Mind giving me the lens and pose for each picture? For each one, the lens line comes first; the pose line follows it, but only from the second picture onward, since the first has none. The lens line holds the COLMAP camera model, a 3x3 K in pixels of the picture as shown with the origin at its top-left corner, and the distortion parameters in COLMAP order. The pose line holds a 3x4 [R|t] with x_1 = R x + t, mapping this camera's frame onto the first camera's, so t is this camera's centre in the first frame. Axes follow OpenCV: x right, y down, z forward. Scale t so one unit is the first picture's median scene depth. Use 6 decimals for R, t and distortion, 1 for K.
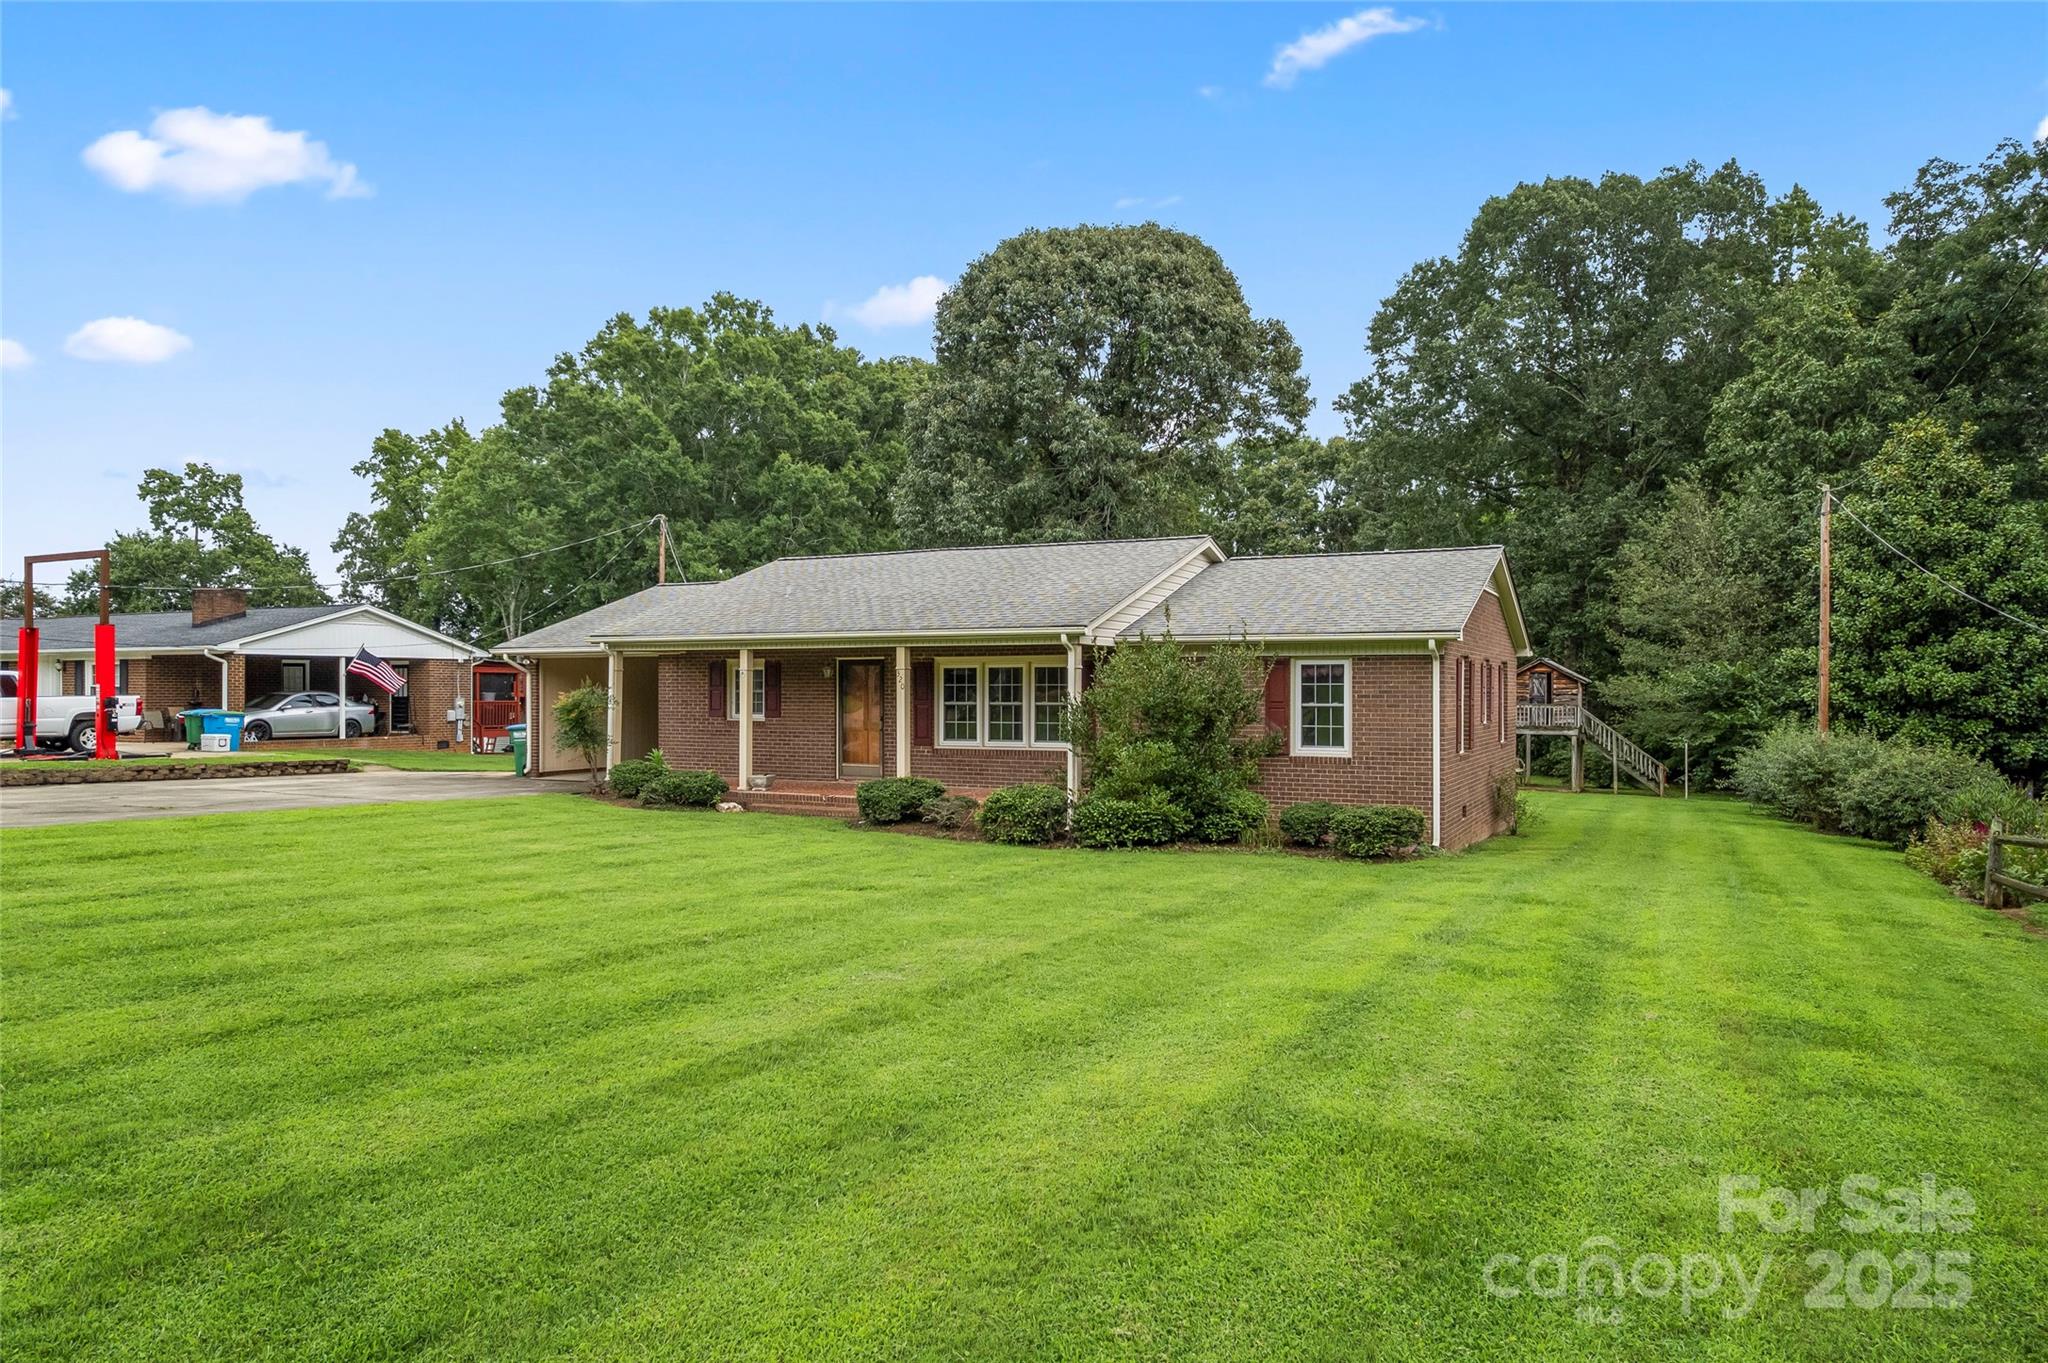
lens RADIAL K [[1268.2, 0, 1024.0], [0, 1268.2, 681.5], [0, 0, 1]] dist [-0.072274, 0.057508]
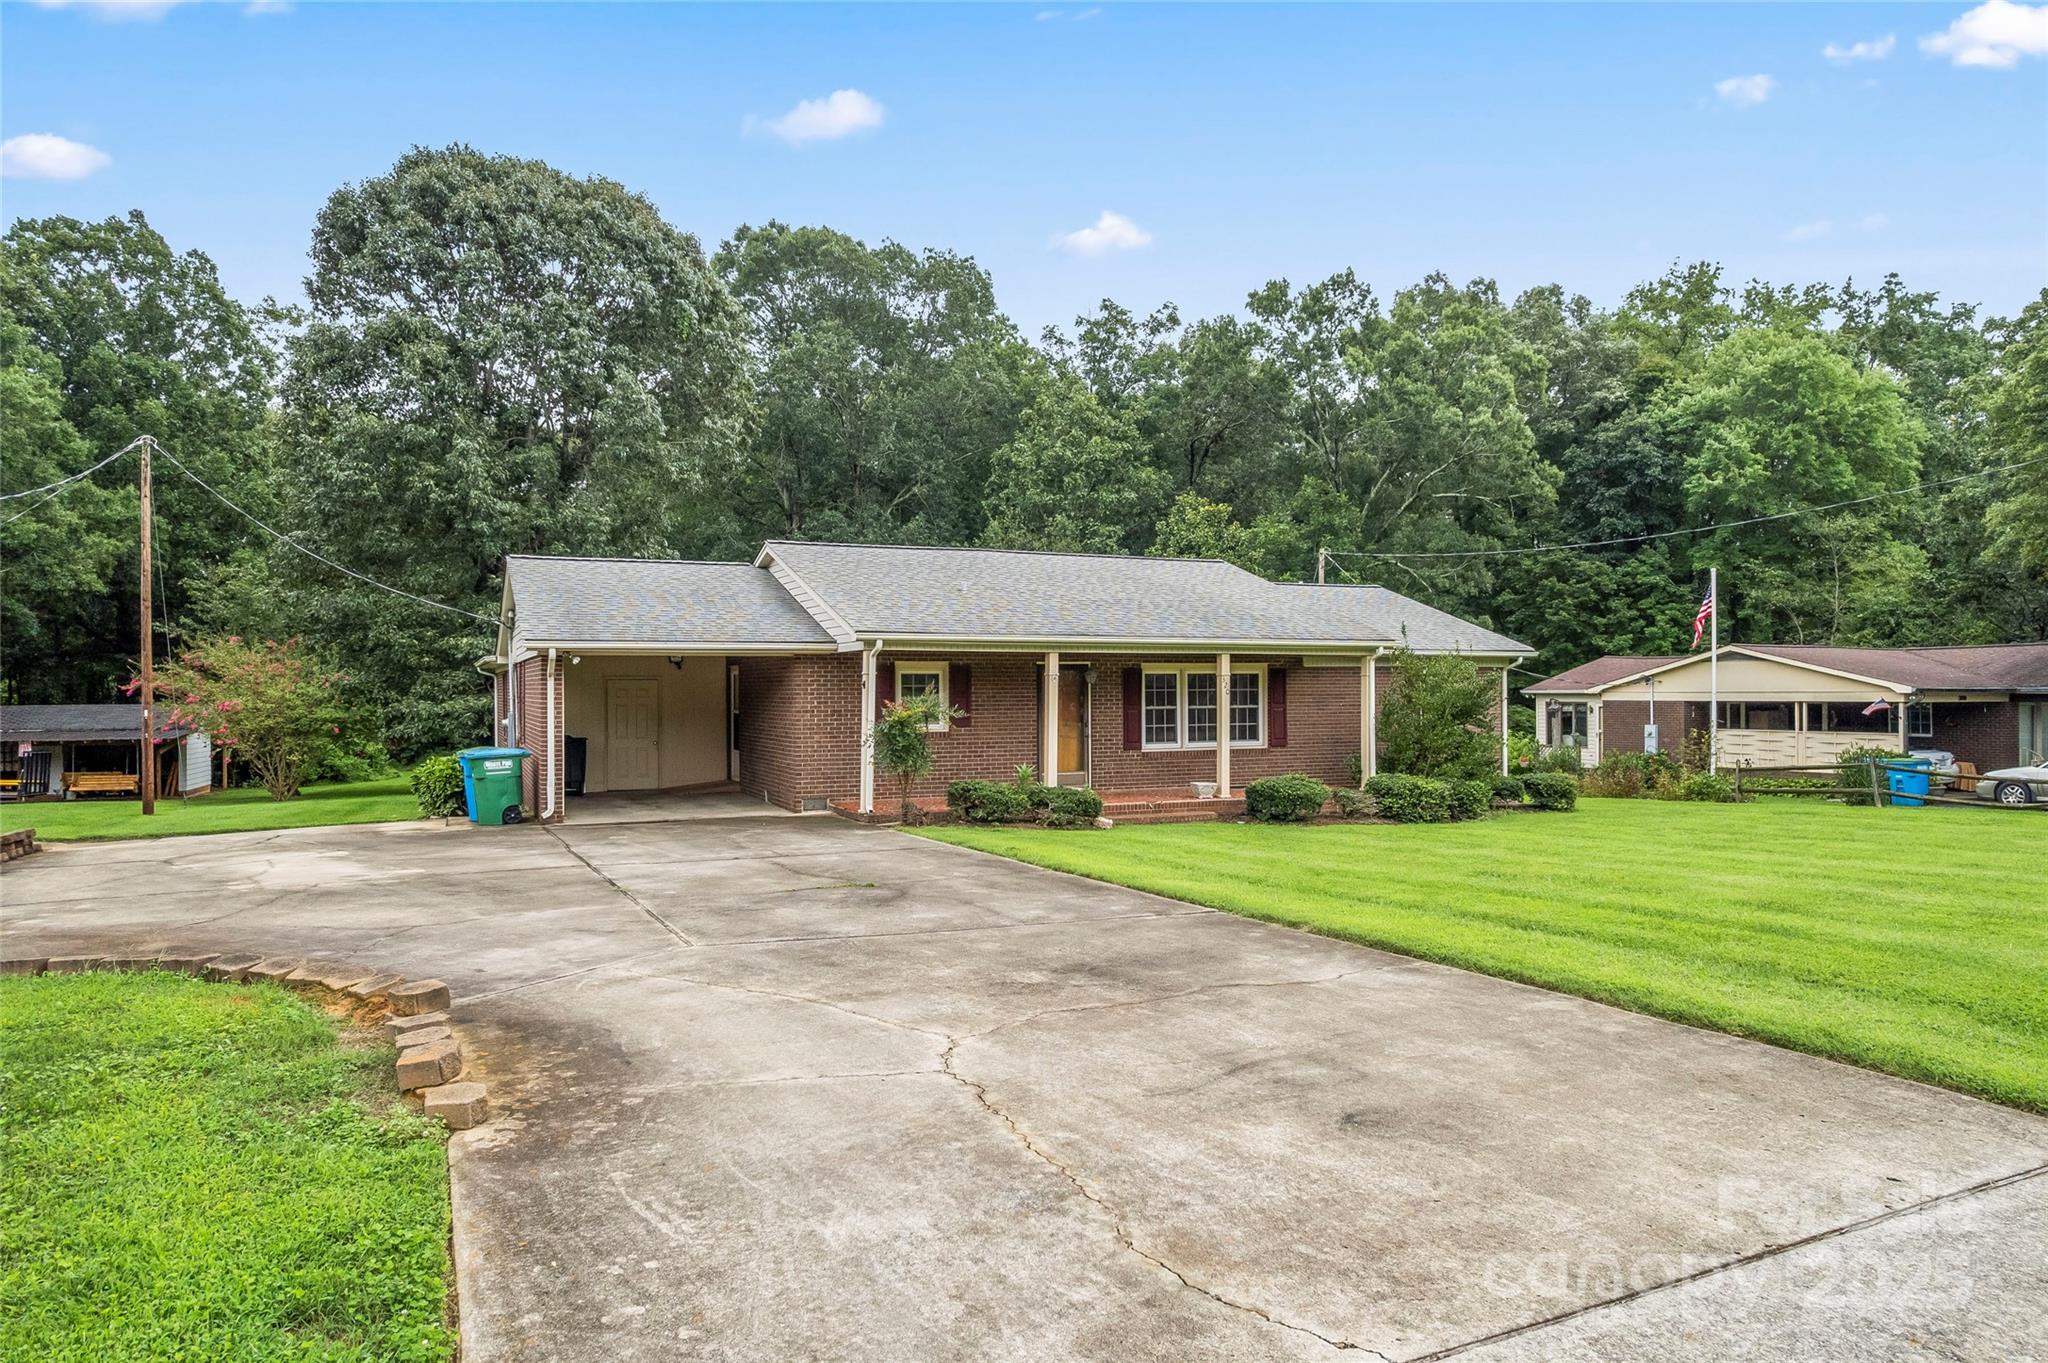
lens RADIAL K [[1292.2, 0, 1018.6], [0, 1292.2, 690.3], [0, 0, 1]] dist [-0.059970, 0.060634]
pose [[0.654751, -0.003417, 0.755837, -0.838109], [0.002942, 0.999994, 0.001972, 0.000177], [-0.755839, 0.000933, 0.654757, 0.362379]]
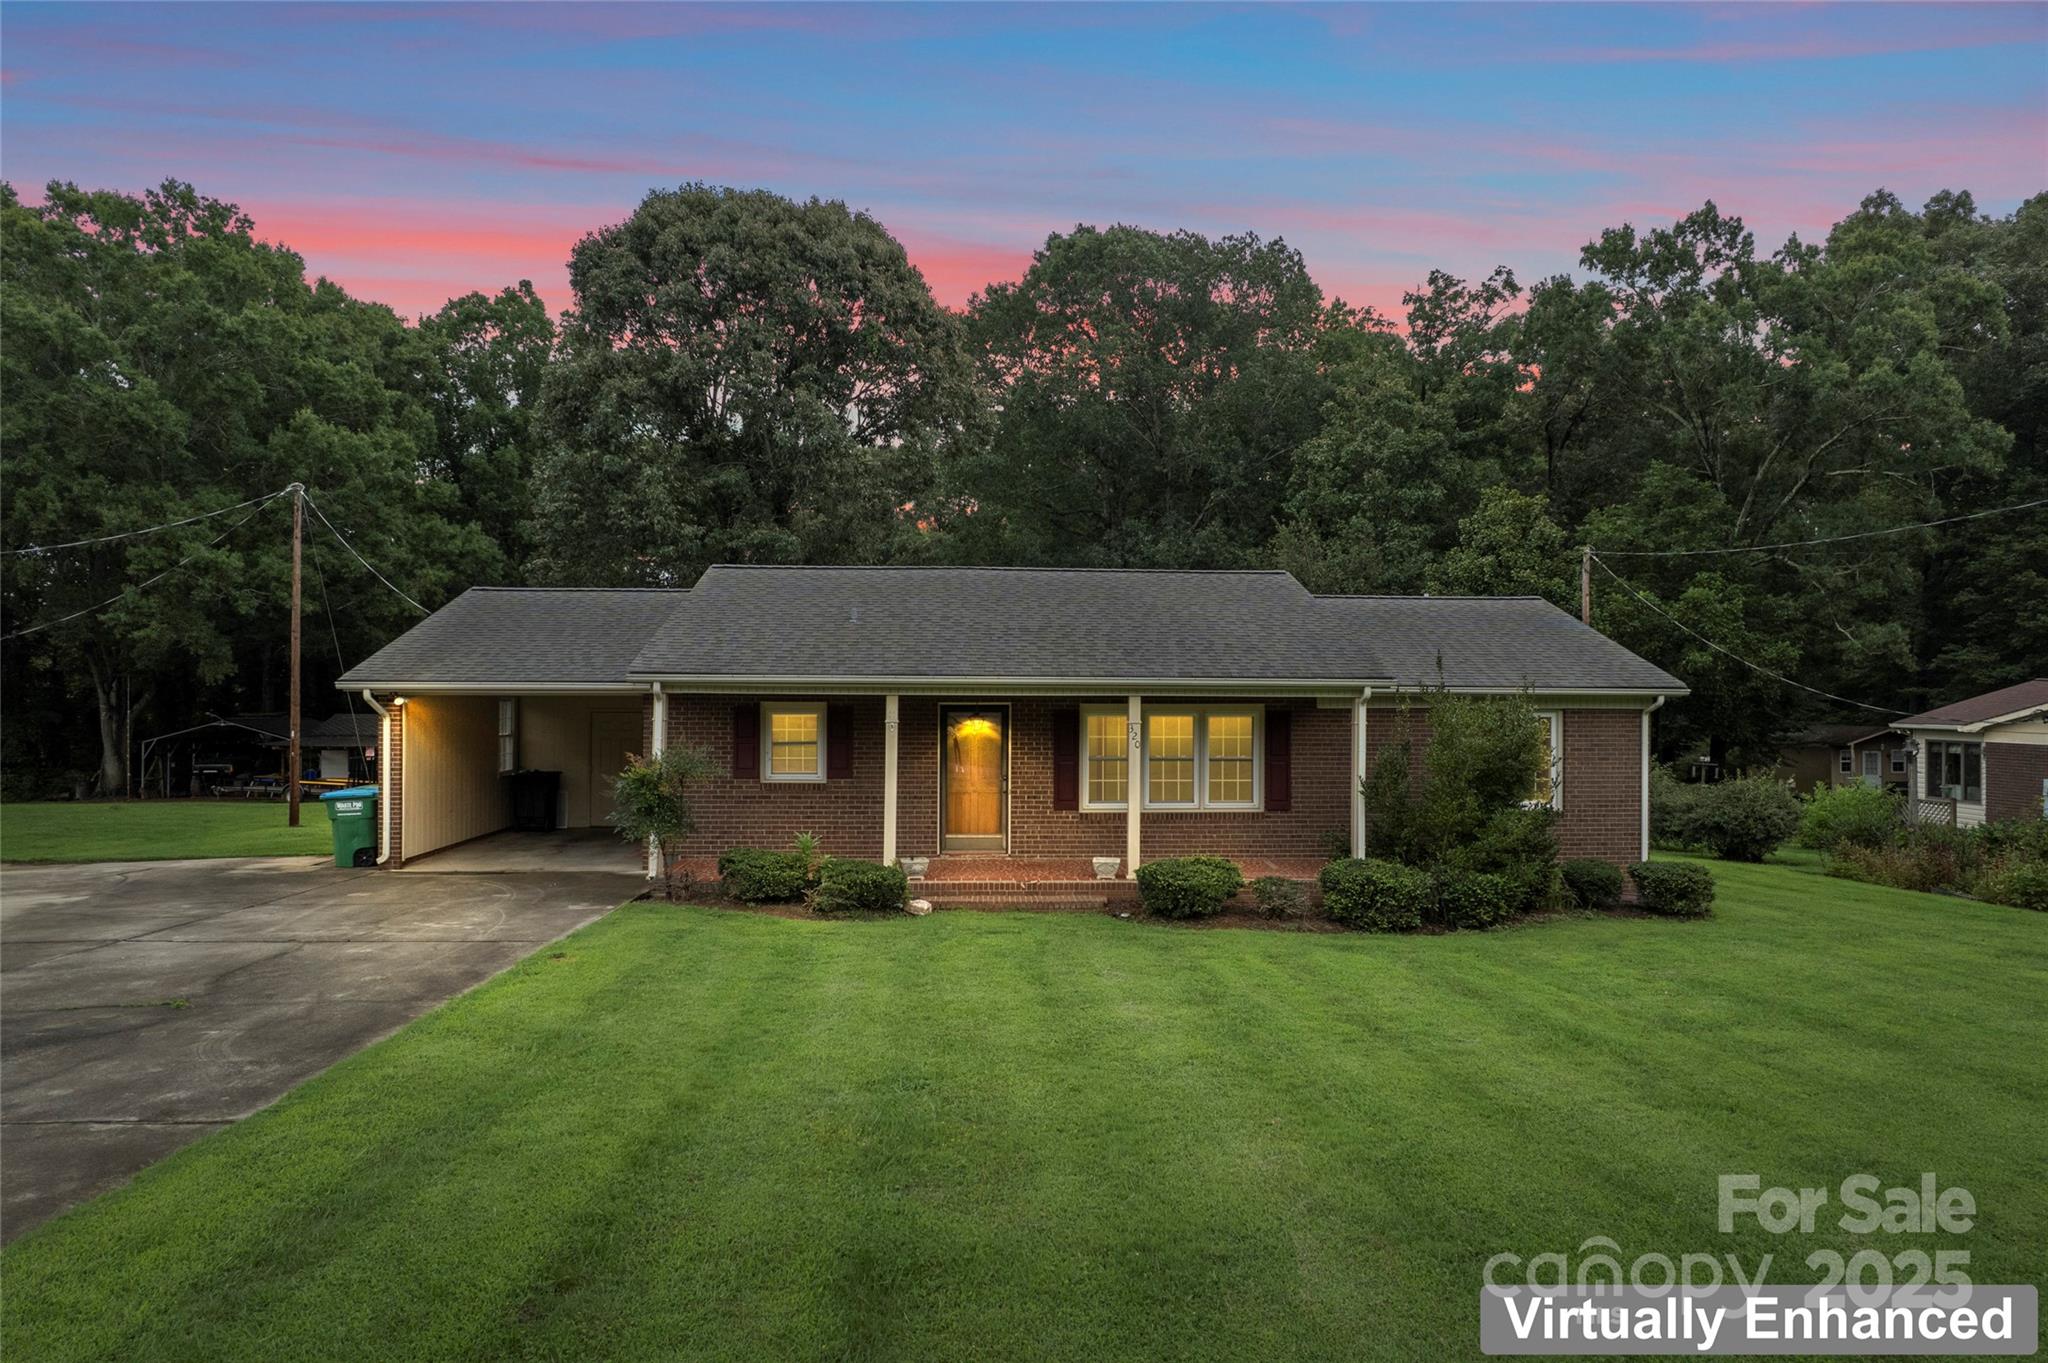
lens RADIAL K [[1292.2, 0, 1018.6], [0, 1292.2, 690.3], [0, 0, 1]] dist [-0.059970, 0.060634]
pose [[0.876664, 0.005822, 0.481068, -0.470843], [-0.005912, 0.999982, -0.001329, -0.024417], [-0.481067, -0.001680, 0.876682, 0.251432]]
